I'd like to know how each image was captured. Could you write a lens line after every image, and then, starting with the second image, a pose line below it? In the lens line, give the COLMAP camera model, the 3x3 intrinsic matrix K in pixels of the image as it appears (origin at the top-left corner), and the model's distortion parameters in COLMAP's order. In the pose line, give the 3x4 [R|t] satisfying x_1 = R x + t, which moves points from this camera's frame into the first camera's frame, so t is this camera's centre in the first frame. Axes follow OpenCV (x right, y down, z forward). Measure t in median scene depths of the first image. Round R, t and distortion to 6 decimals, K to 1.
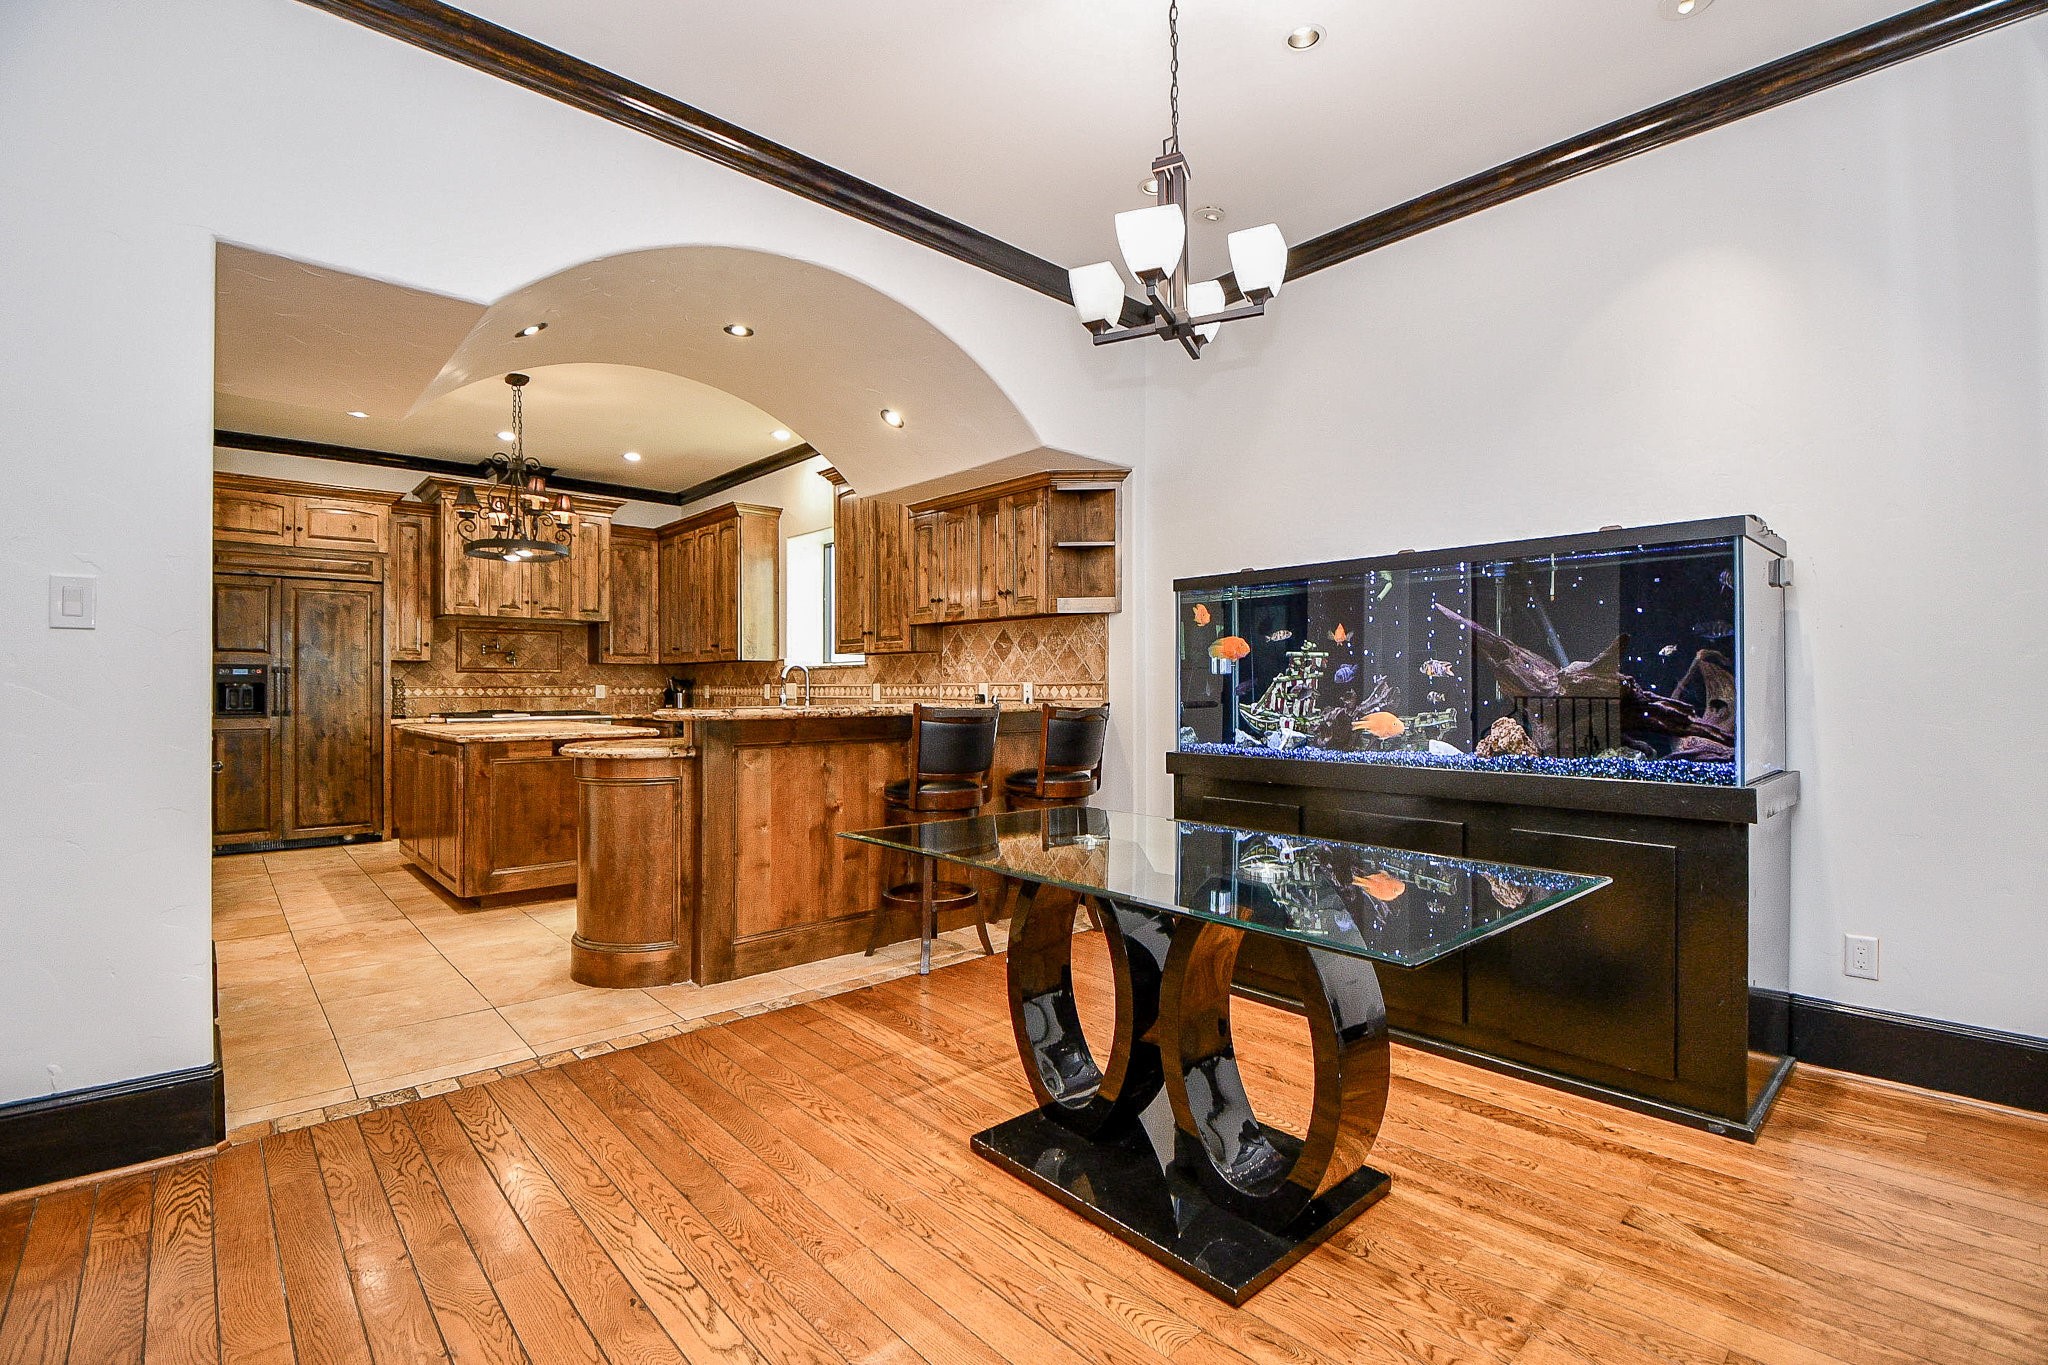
lens RADIAL K [[906.5, 0, 1037.4], [0, 906.5, 683.0], [0, 0, 1]] dist [0.028077, -0.042496]
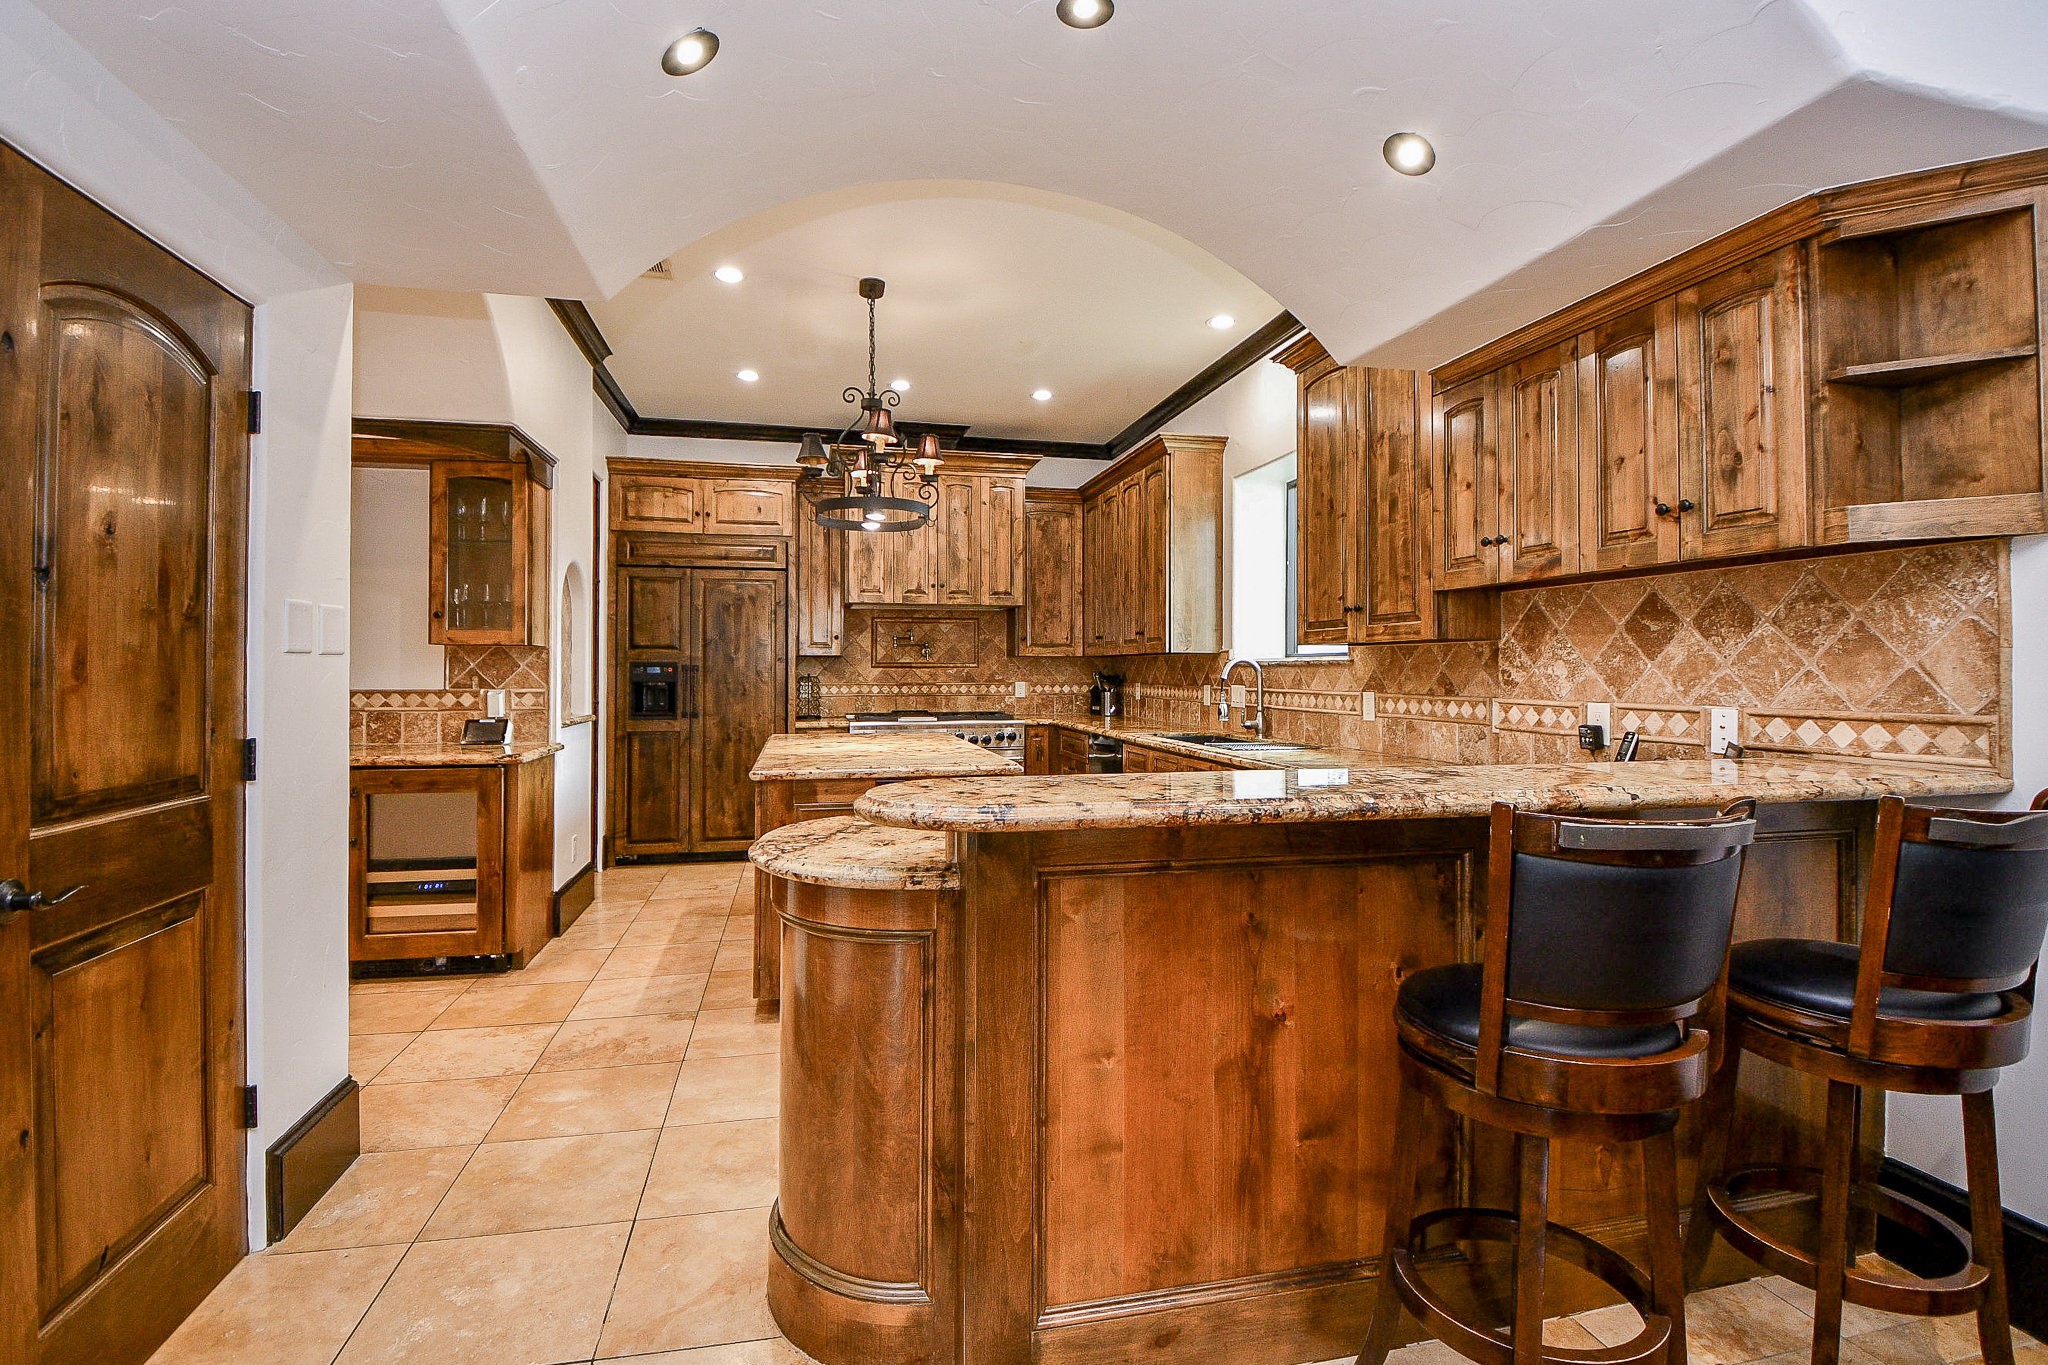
lens RADIAL K [[937.8, 0, 1018.4], [0, 937.8, 659.7], [0, 0, 1]] dist [0.021198, -0.031176]
pose [[0.864769, -0.002312, -0.502164, -0.063648], [-0.000886, 0.999981, -0.006128, -0.016970], [0.502169, 0.005744, 0.864751, 0.335354]]
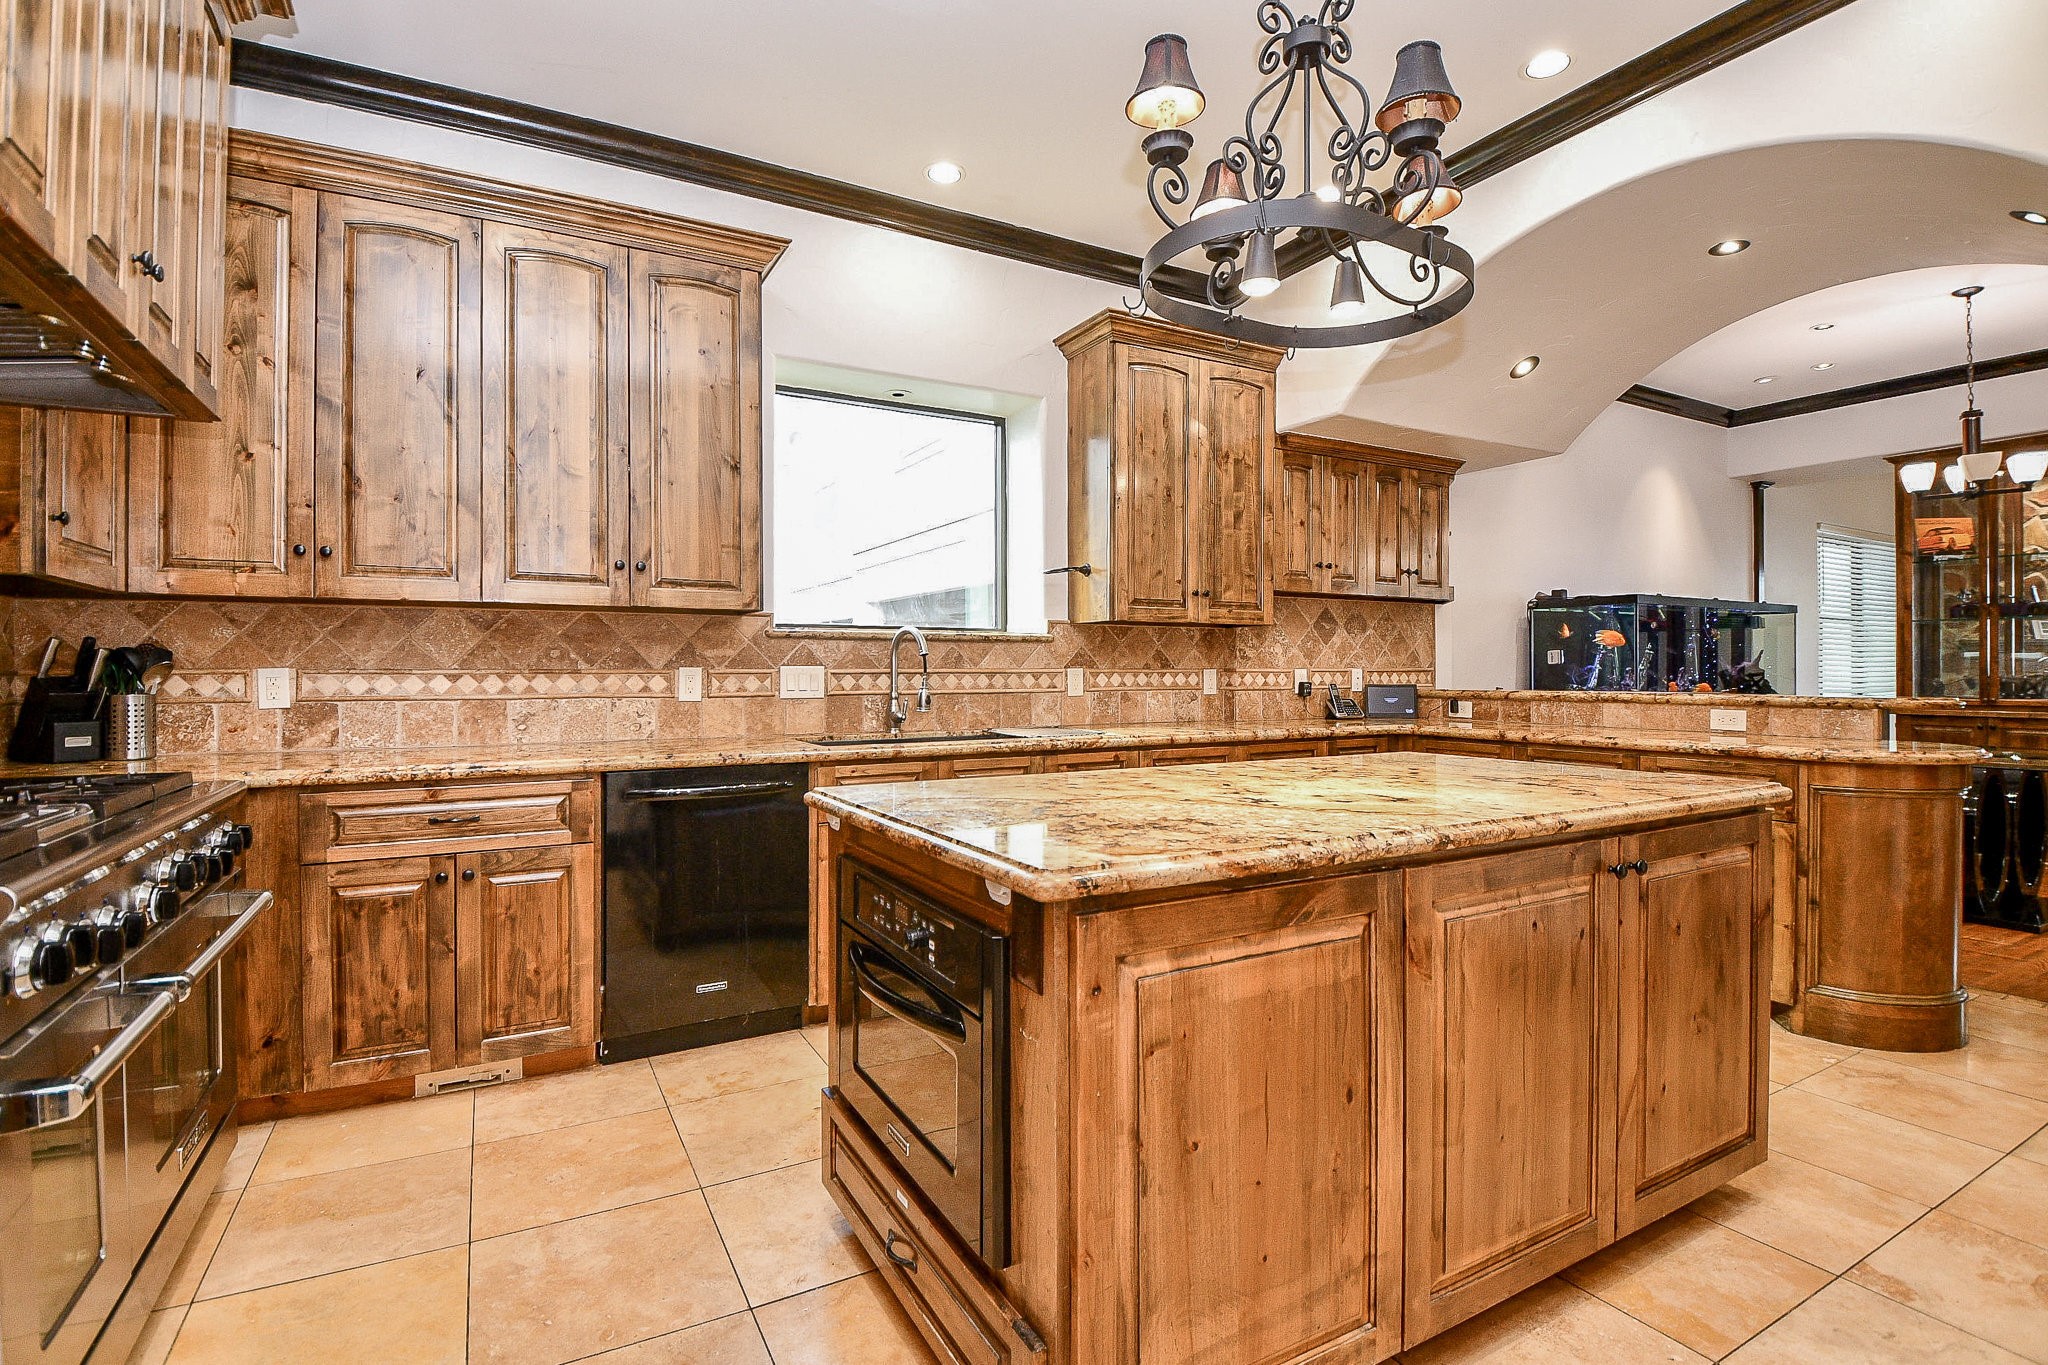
lens RADIAL K [[939.7, 0, 993.5], [0, 939.7, 674.0], [0, 0, 1]] dist [0.019994, -0.031522]
pose [[0.260025, 0.000021, 0.965602, -0.830008], [-0.003418, 0.999994, 0.000899, 0.004391], [-0.965596, -0.003534, 0.260023, 0.888459]]
